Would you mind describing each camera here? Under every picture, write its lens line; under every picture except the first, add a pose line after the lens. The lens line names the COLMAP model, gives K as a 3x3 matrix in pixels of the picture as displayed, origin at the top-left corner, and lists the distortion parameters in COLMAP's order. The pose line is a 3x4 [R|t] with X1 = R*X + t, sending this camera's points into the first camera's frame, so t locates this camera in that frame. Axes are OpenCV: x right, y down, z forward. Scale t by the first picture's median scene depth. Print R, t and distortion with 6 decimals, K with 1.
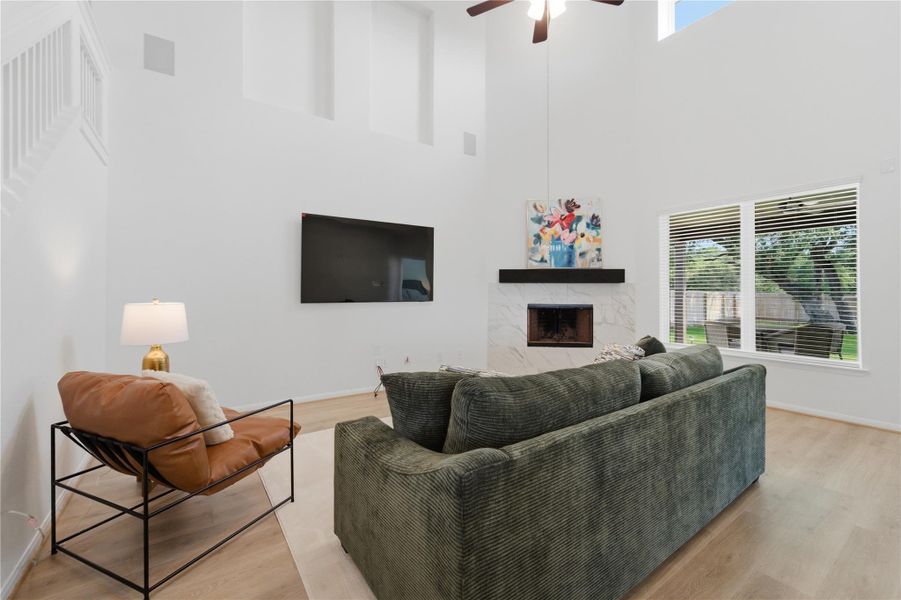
lens RADIAL K [[367.7, 0, 448.7], [0, 367.7, 295.6], [0, 0, 1]] dist [-0.000324, -0.000035]
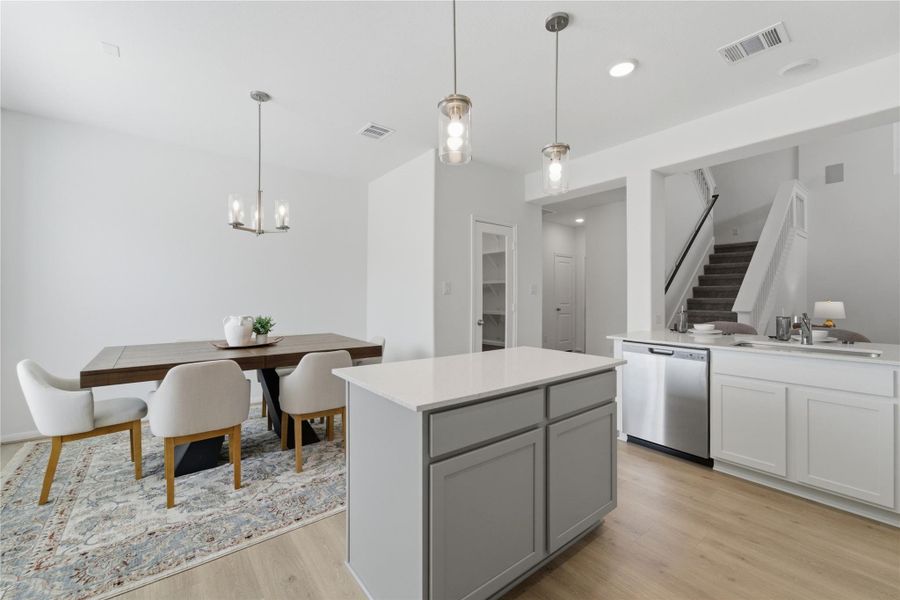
lens RADIAL K [[367.3, 0, 448.9], [0, 367.3, 298.0], [0, 0, 1]] dist [-0.000324, -0.000035]
pose [[0.060366, -0.003995, -0.998168, 1.140407], [-0.000649, 0.999992, -0.004042, 0.008596], [0.998176, 0.000892, 0.060362, -1.279455]]
